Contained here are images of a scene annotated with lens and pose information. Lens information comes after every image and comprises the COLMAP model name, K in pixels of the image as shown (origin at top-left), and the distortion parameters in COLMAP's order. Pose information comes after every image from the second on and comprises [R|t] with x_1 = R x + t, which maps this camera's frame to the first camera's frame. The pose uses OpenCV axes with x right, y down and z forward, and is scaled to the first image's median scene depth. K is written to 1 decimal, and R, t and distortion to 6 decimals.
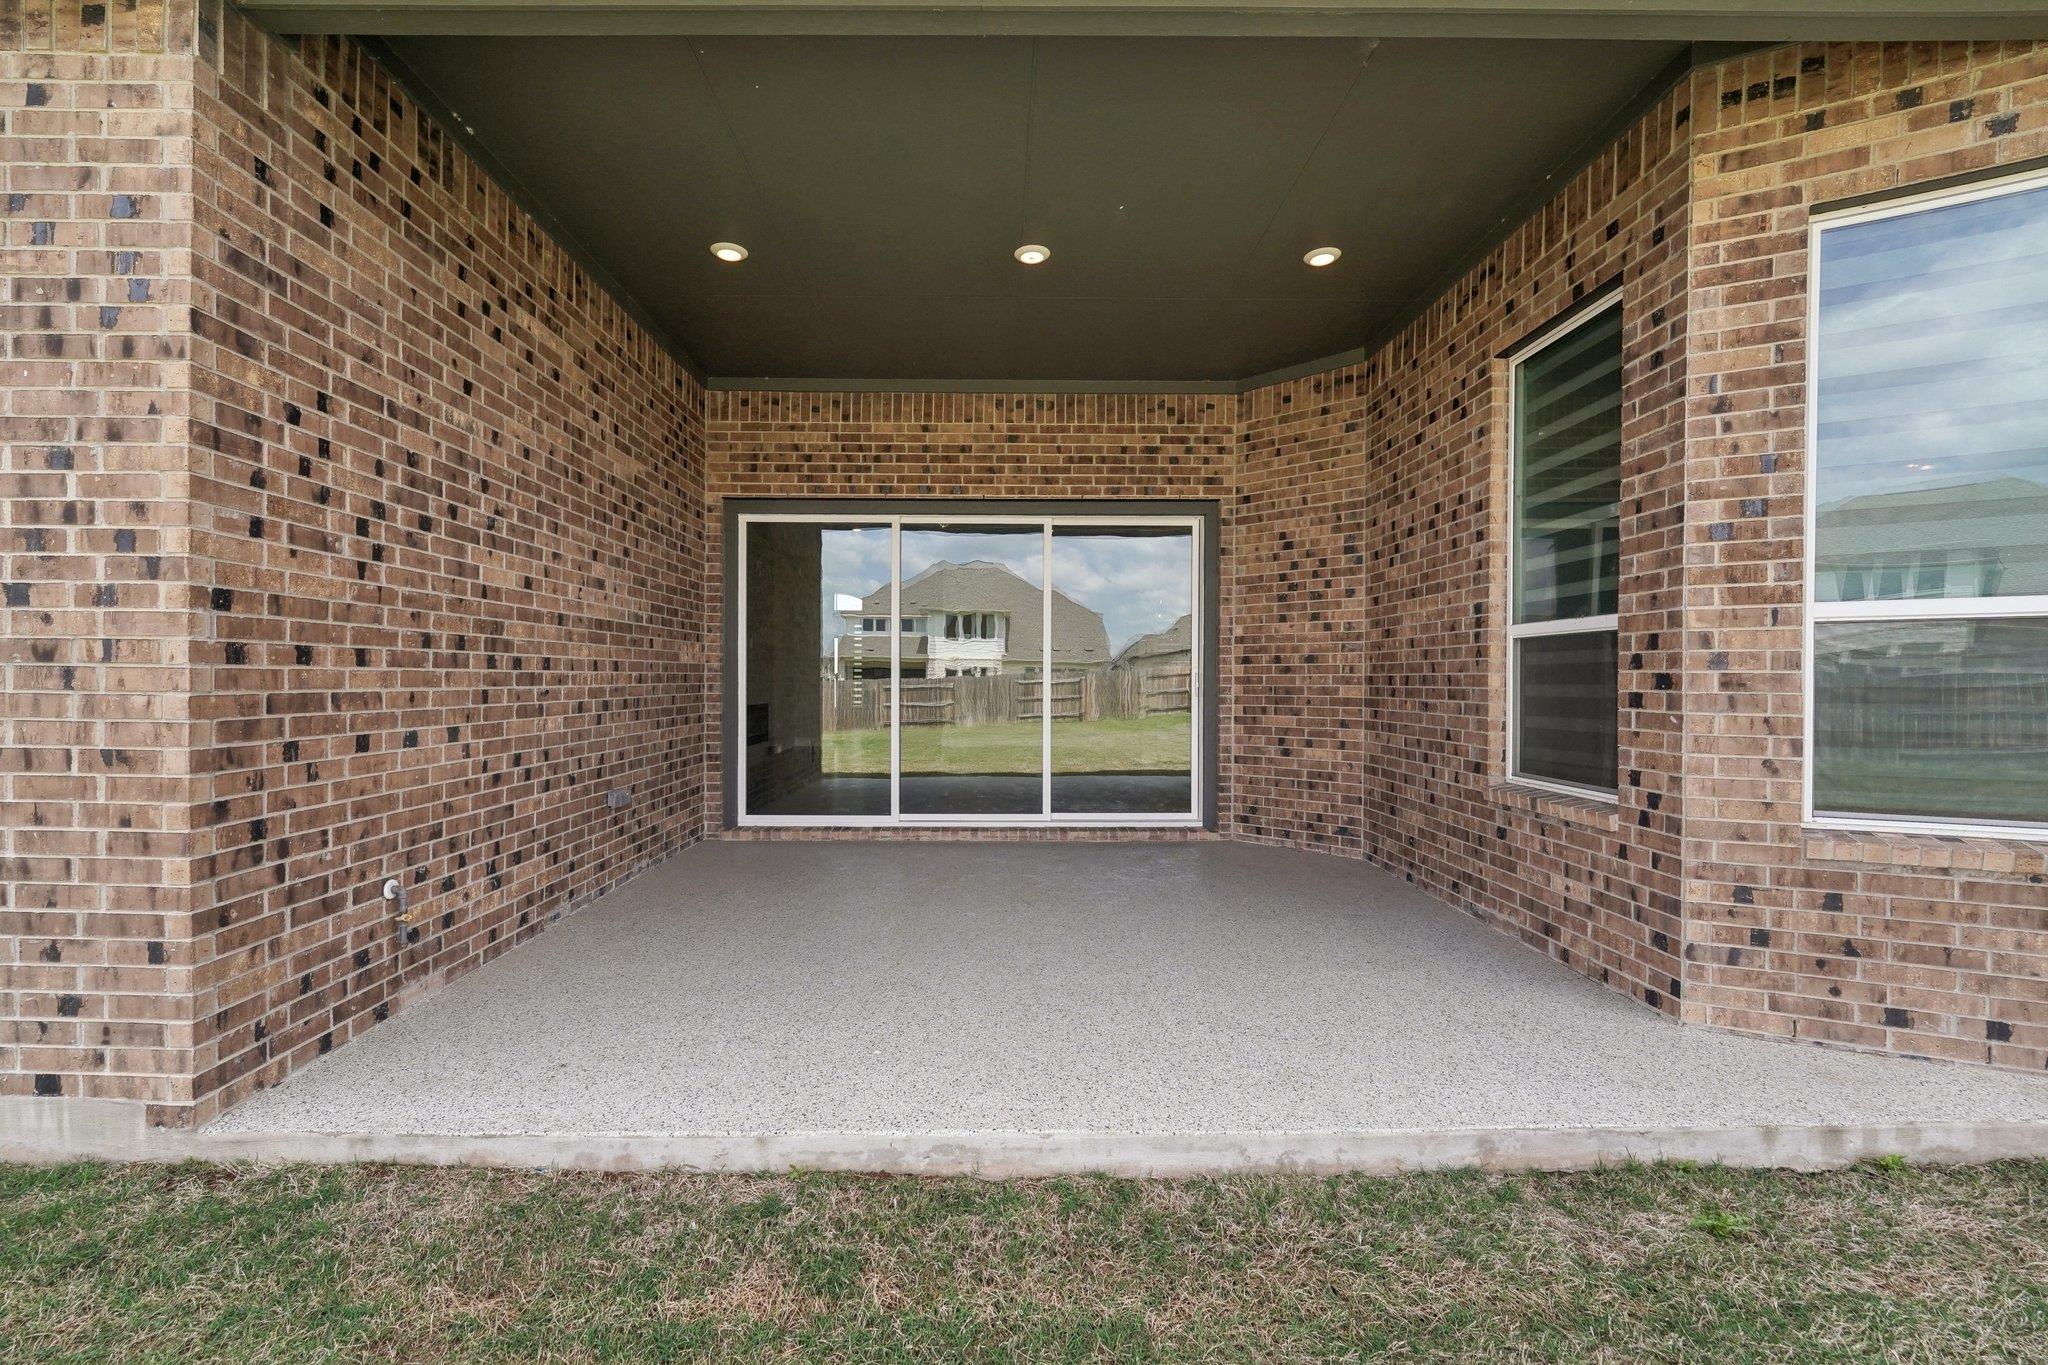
lens RADIAL K [[835.2, 0, 1026.9], [0, 835.2, 692.3], [0, 0, 1]] dist [-0.027349, 0.000389]
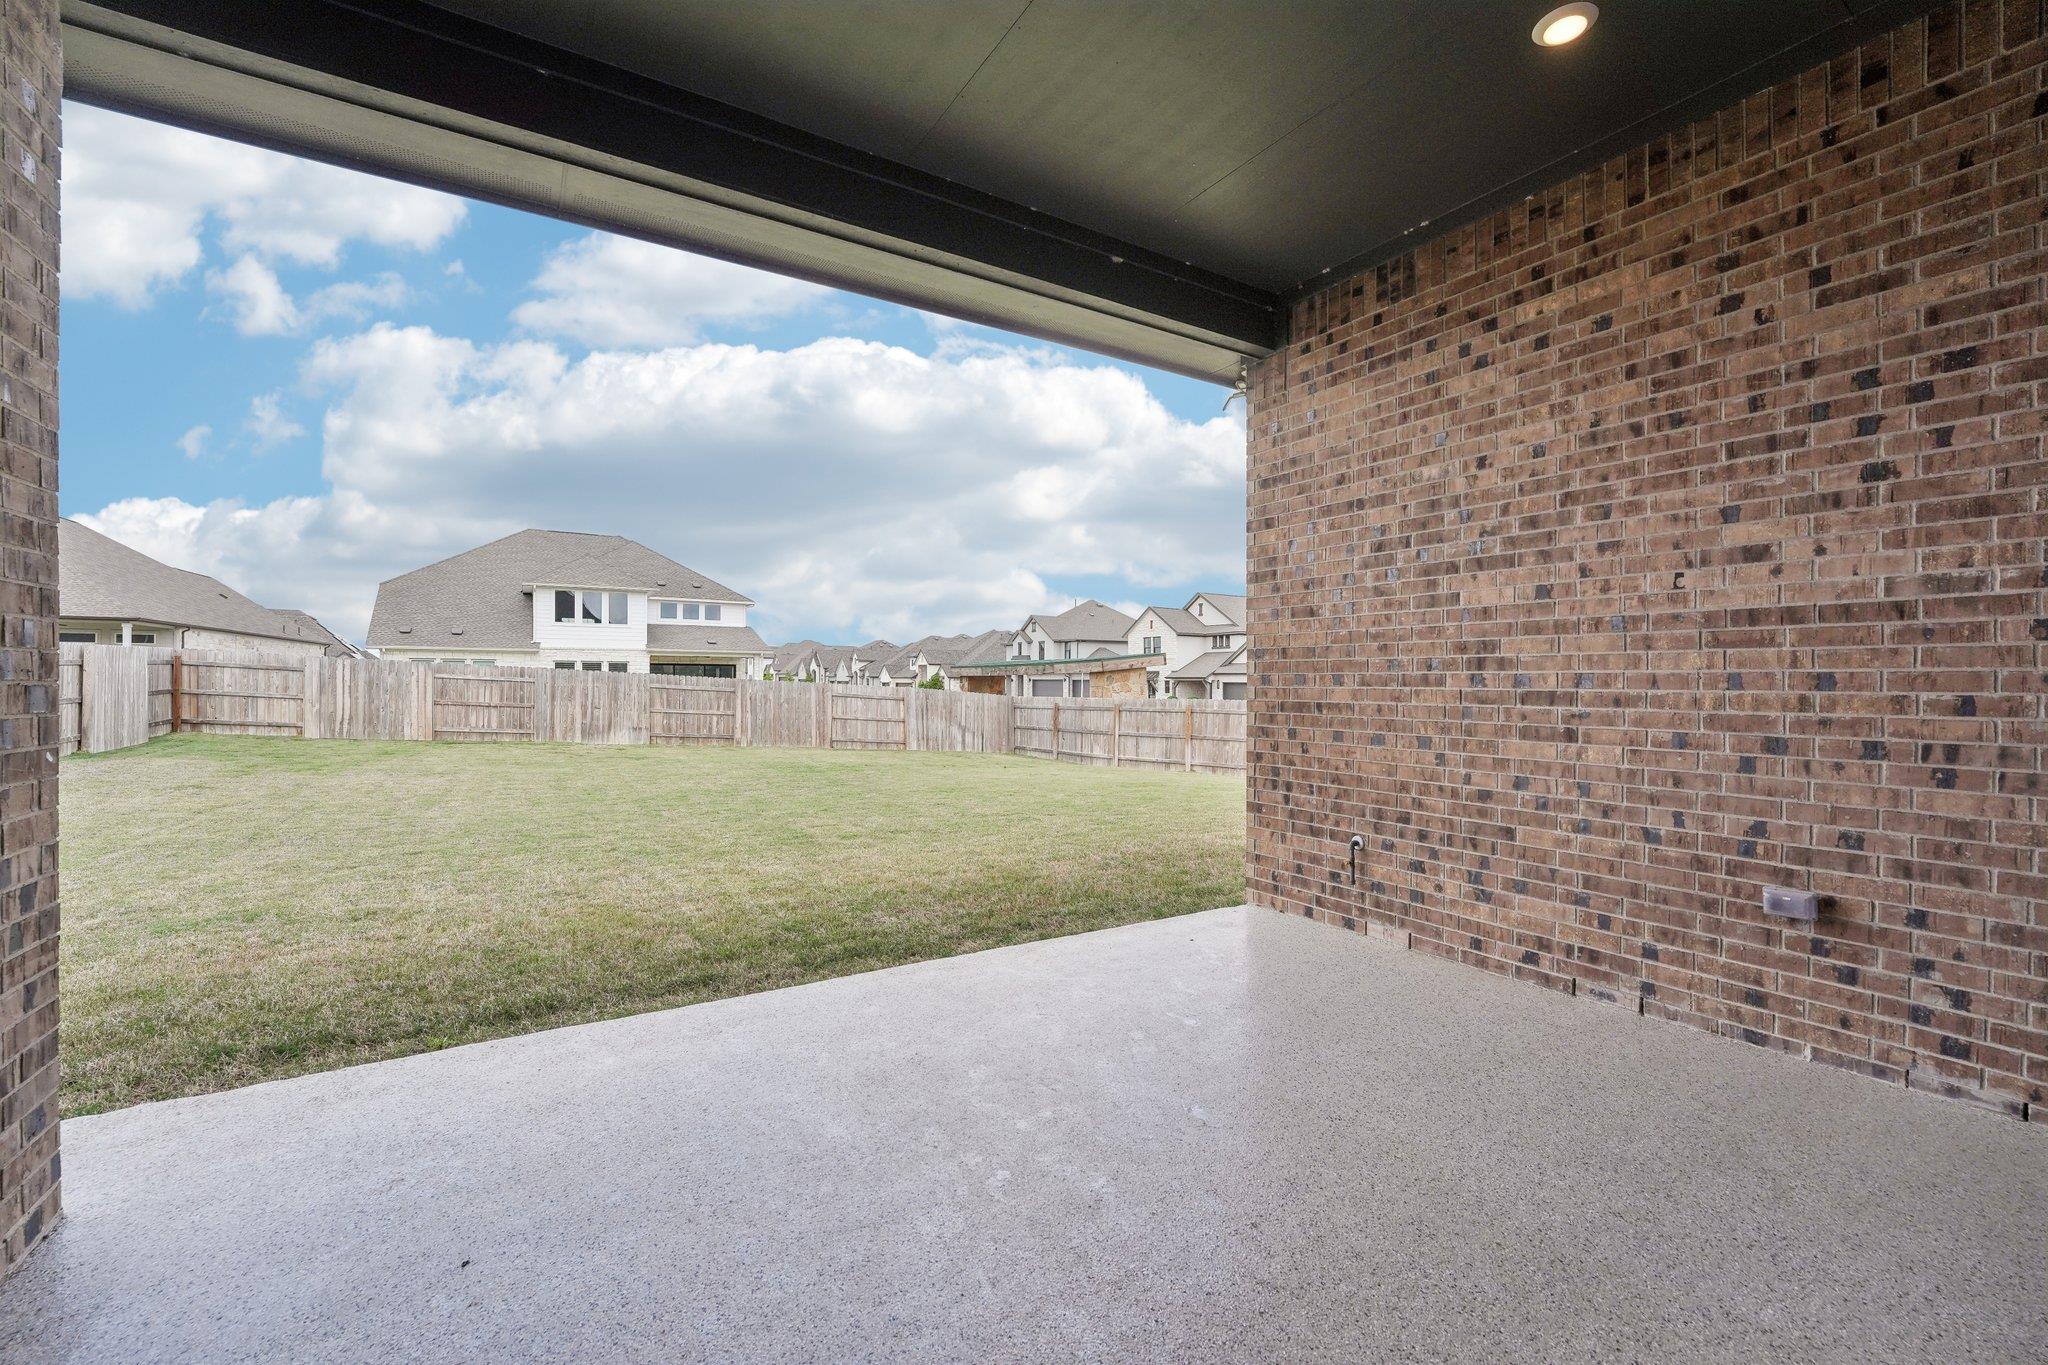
lens RADIAL K [[835.2, 0, 1036.2], [0, 835.2, 684.5], [0, 0, 1]] dist [-0.027349, 0.000389]
pose [[-0.863967, -0.002660, -0.503541, 0.353346], [-0.013598, 0.999745, 0.018050, -0.042637], [0.503365, 0.022441, -0.863783, 1.606824]]
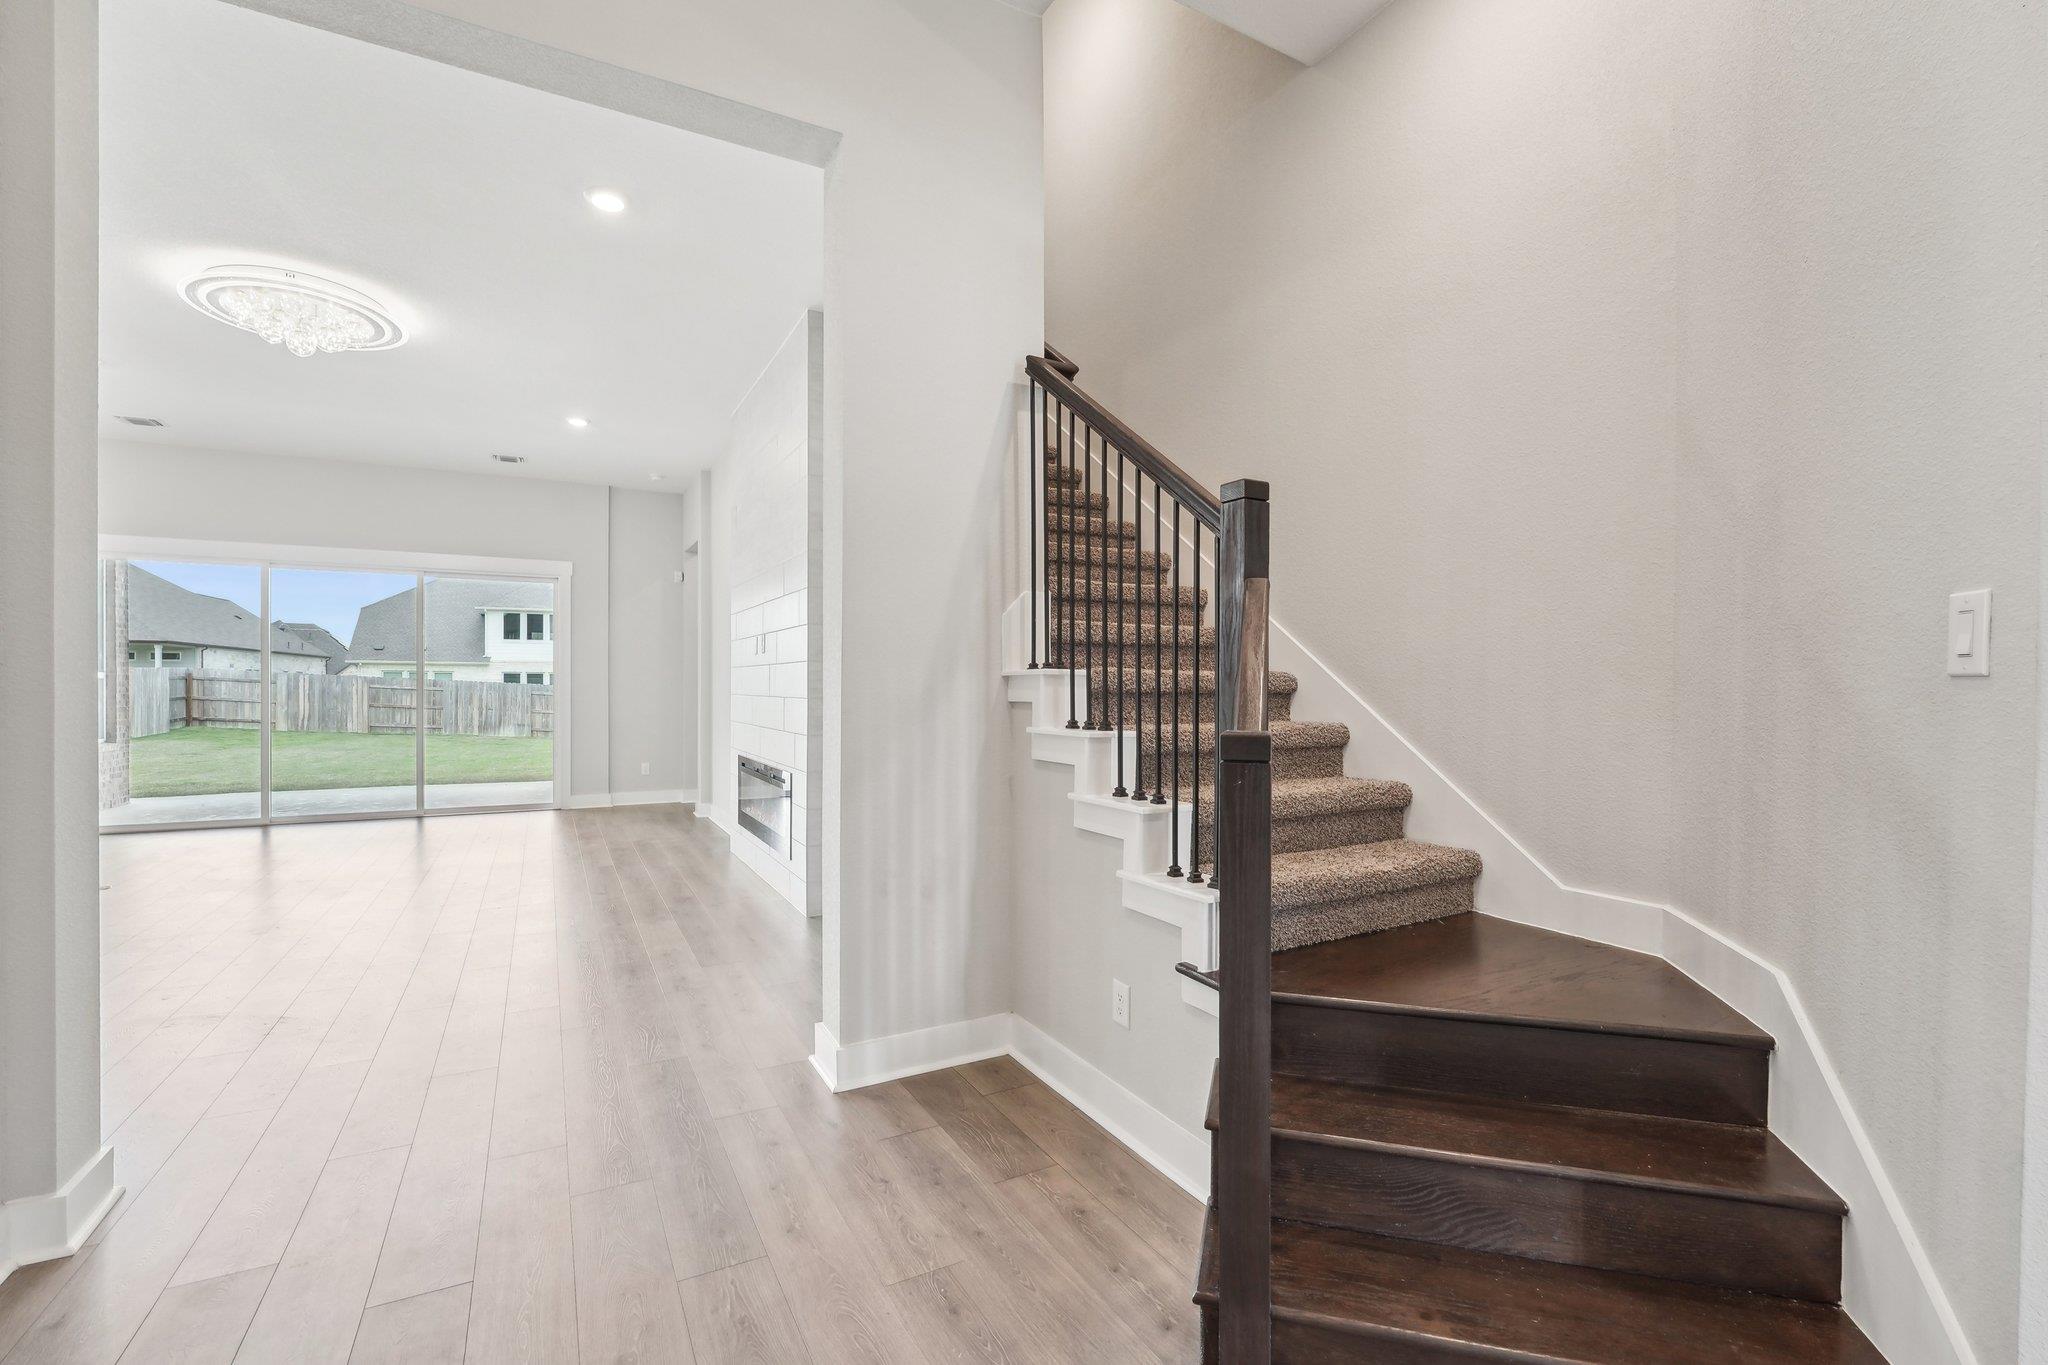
lens RADIAL K [[835.2, 0, 1013.7], [0, 835.2, 690.6], [0, 0, 1]] dist [-0.027349, 0.000389]
pose [[-0.881153, -0.000180, -0.472831, -0.637453], [-0.010465, 0.999762, 0.019121, -0.119085], [0.472715, 0.021797, -0.880946, 4.471543]]
